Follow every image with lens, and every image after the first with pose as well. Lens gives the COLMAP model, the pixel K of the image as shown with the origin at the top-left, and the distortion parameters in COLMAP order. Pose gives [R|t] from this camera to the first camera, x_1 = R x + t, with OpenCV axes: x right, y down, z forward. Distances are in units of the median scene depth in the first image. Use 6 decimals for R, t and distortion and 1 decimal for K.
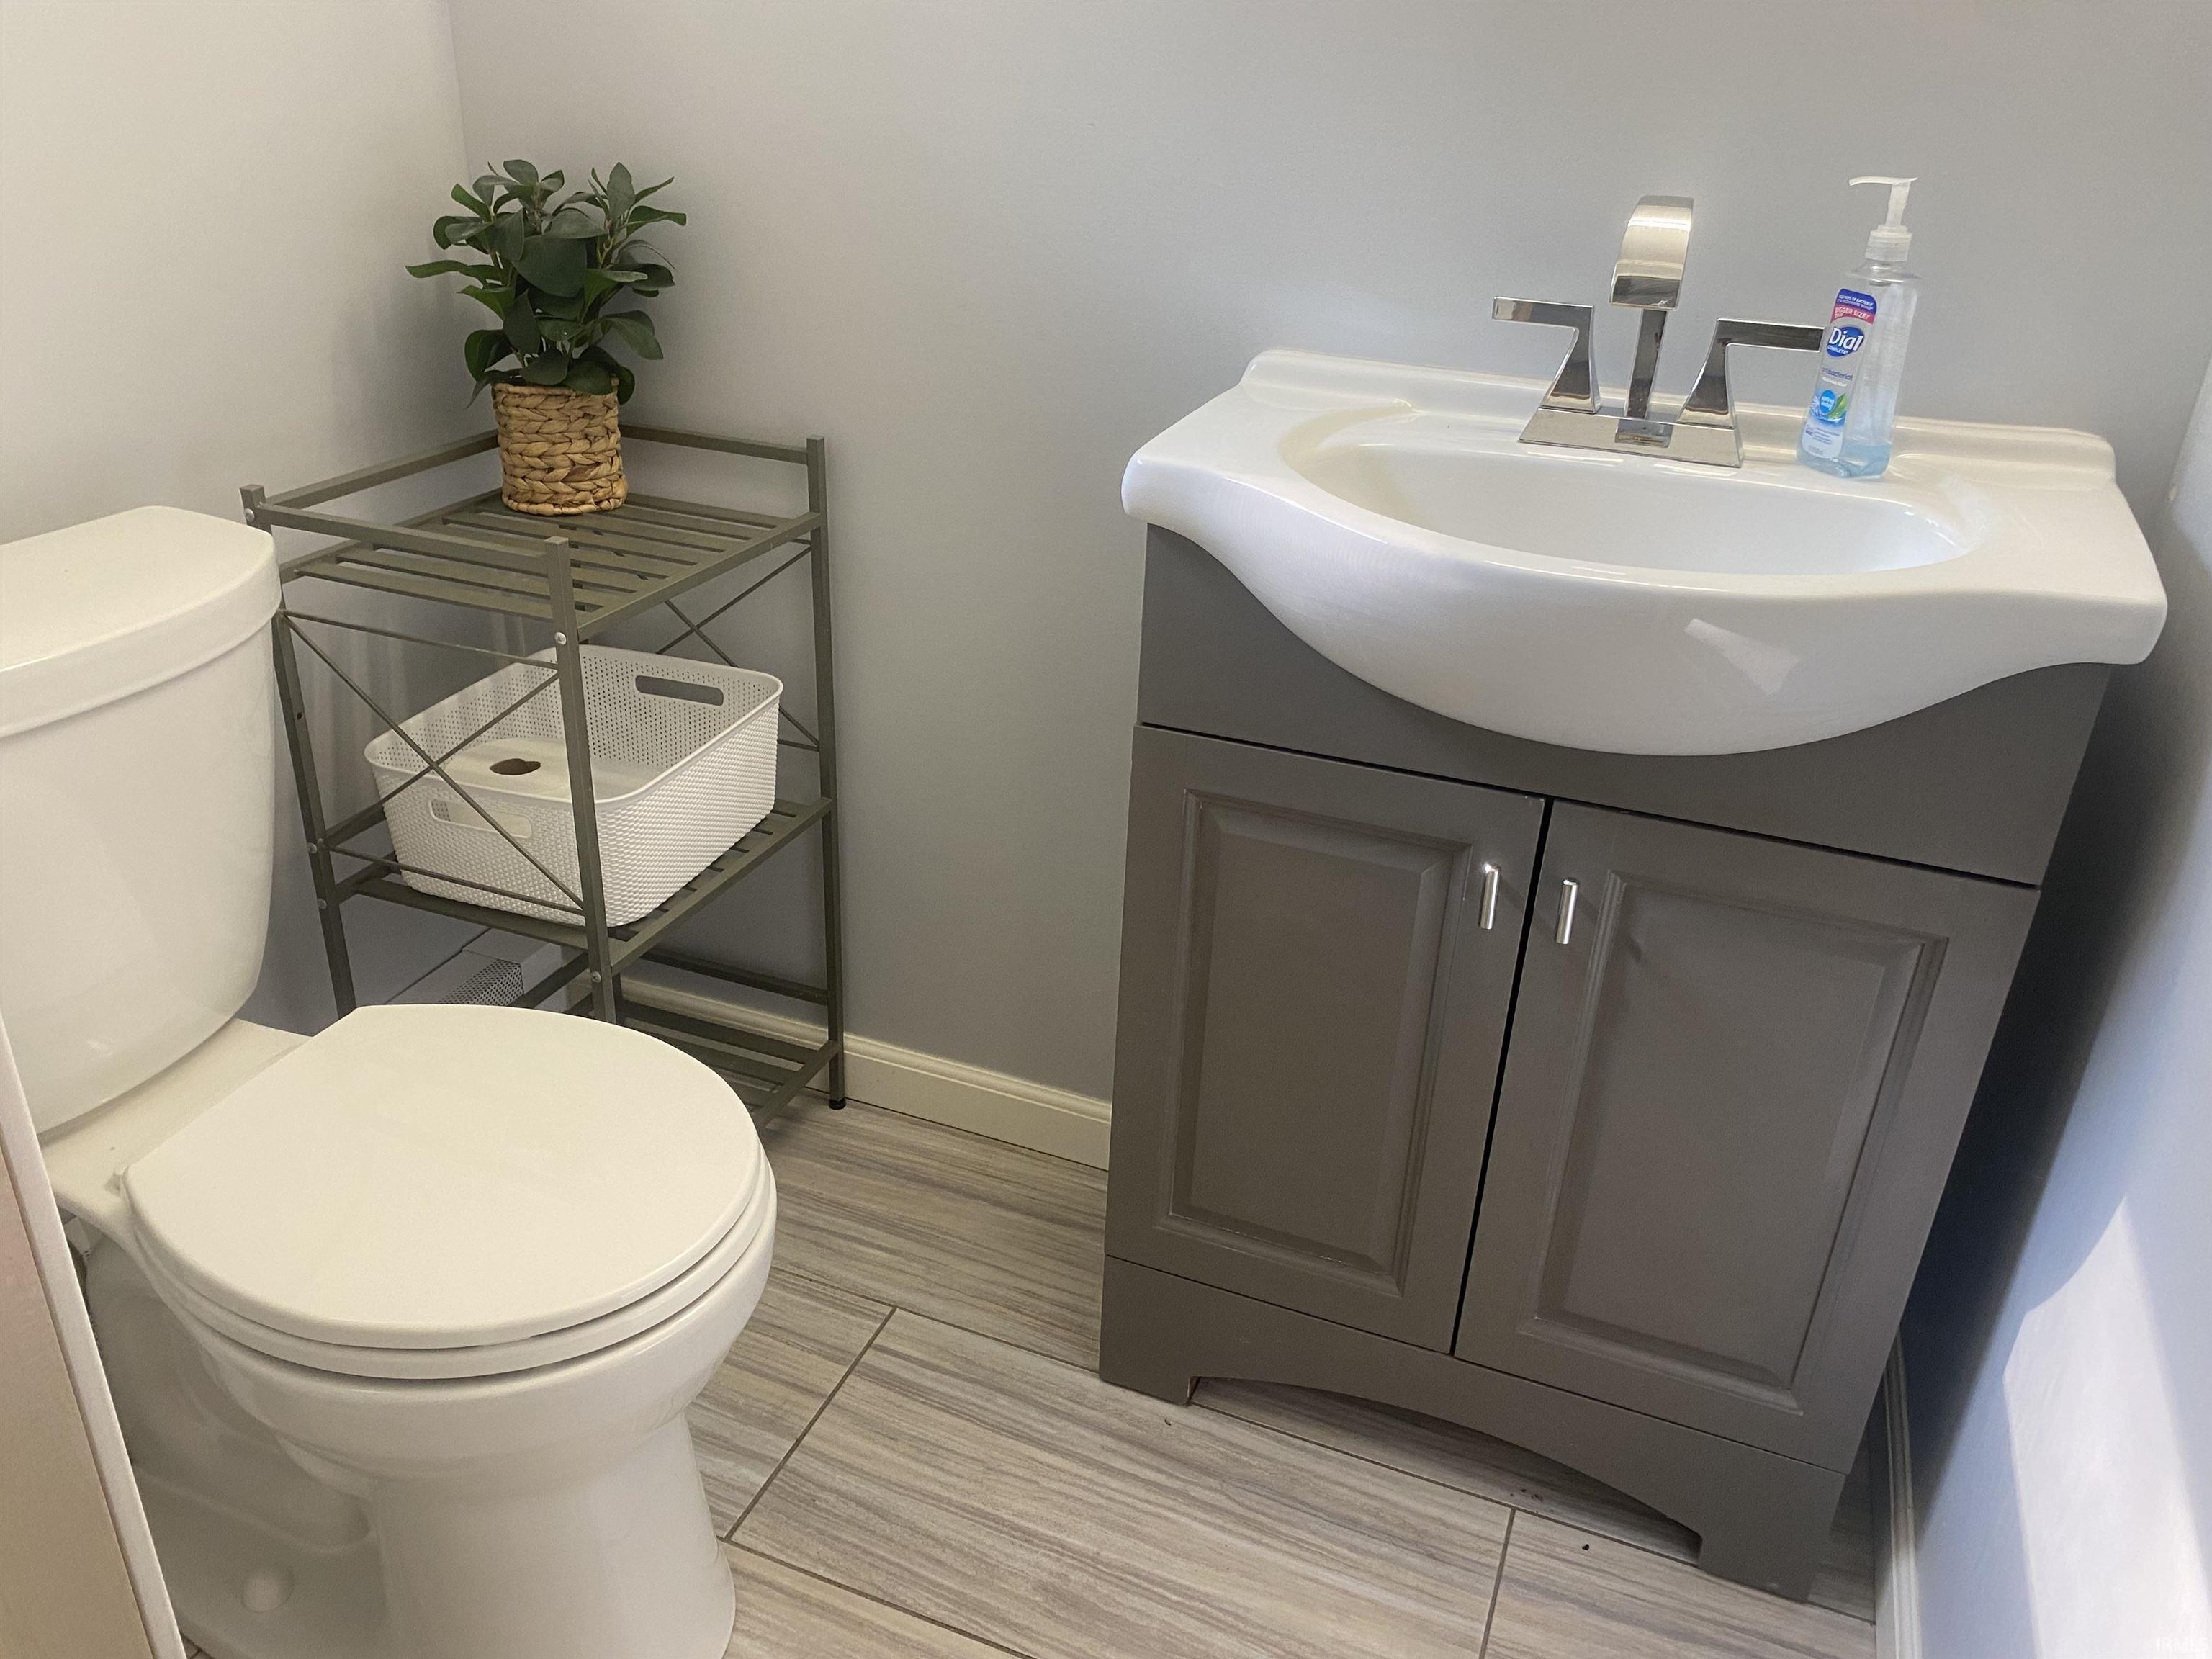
lens RADIAL K [[1689.1, 0, 1090.7], [0, 1689.1, 829.7], [0, 0, 1]] dist [0.043208, -0.055906]
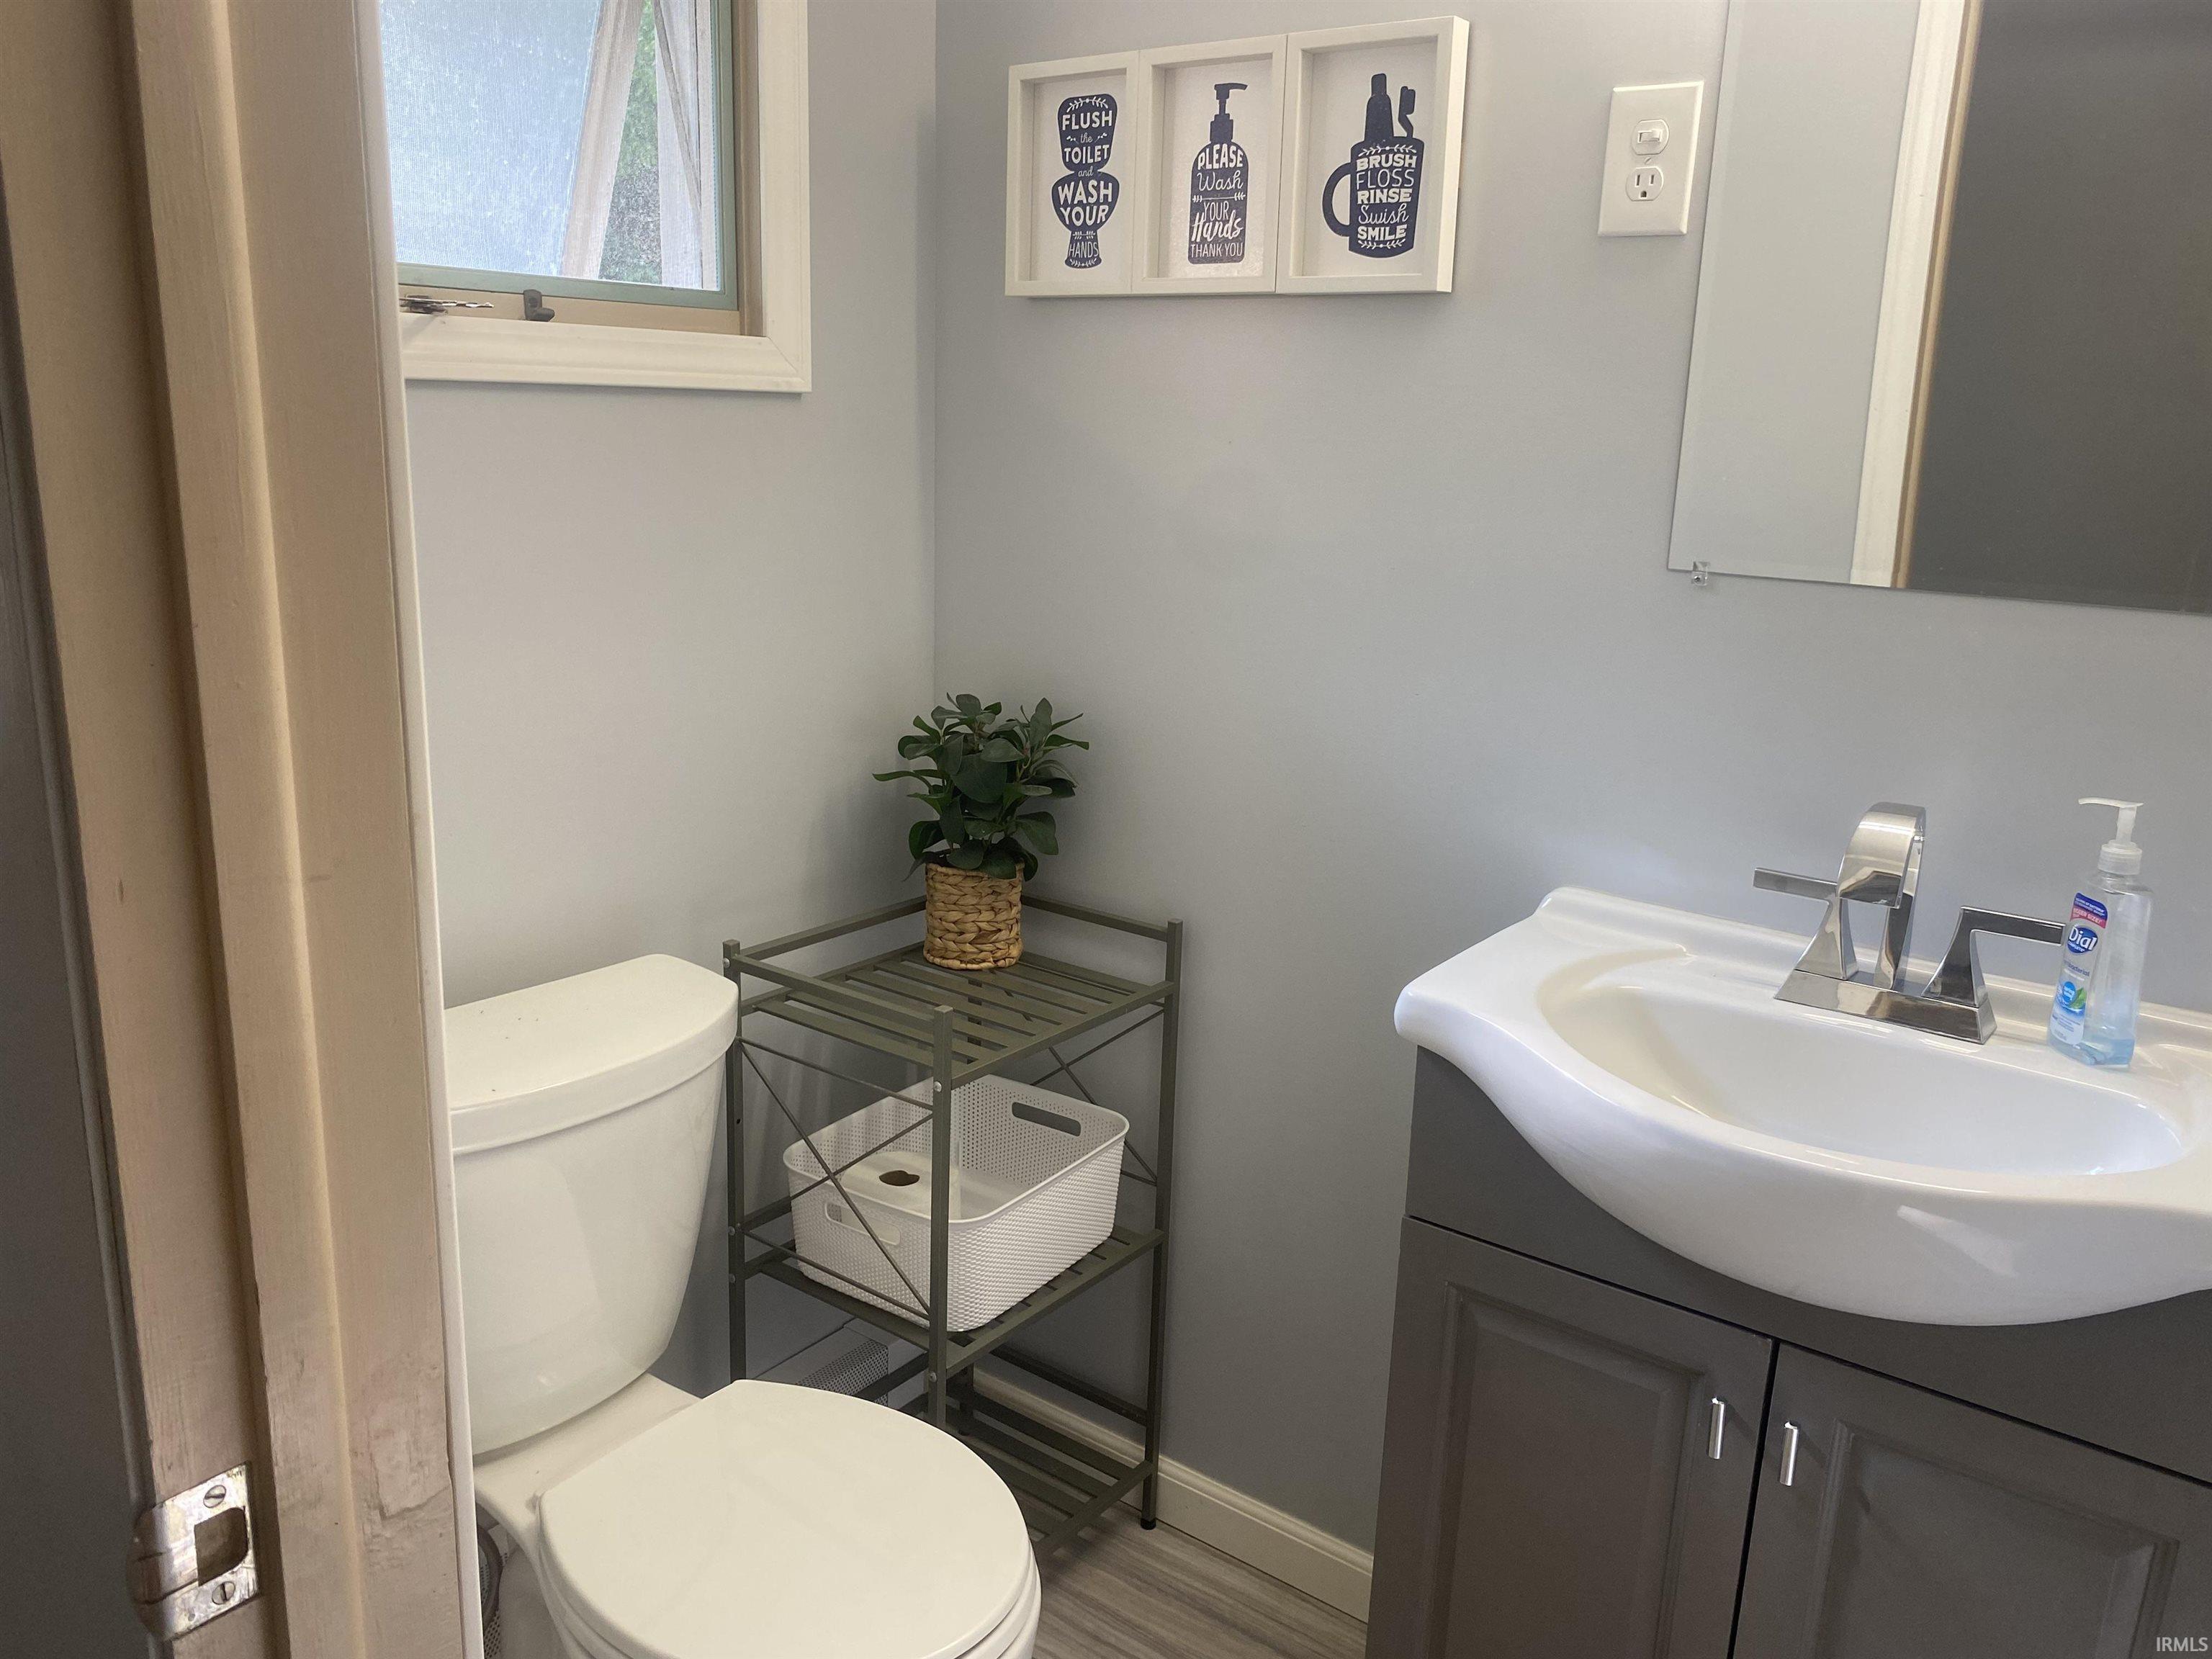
lens RADIAL K [[1689.1, 0, 1105.9], [0, 1689.1, 825.3], [0, 0, 1]] dist [0.043208, -0.055906]
pose [[0.965314, 0.058909, -0.254358, 0.096268], [-0.114628, 0.970924, -0.210161, -0.049459], [0.234582, 0.232028, 0.943999, -0.154882]]
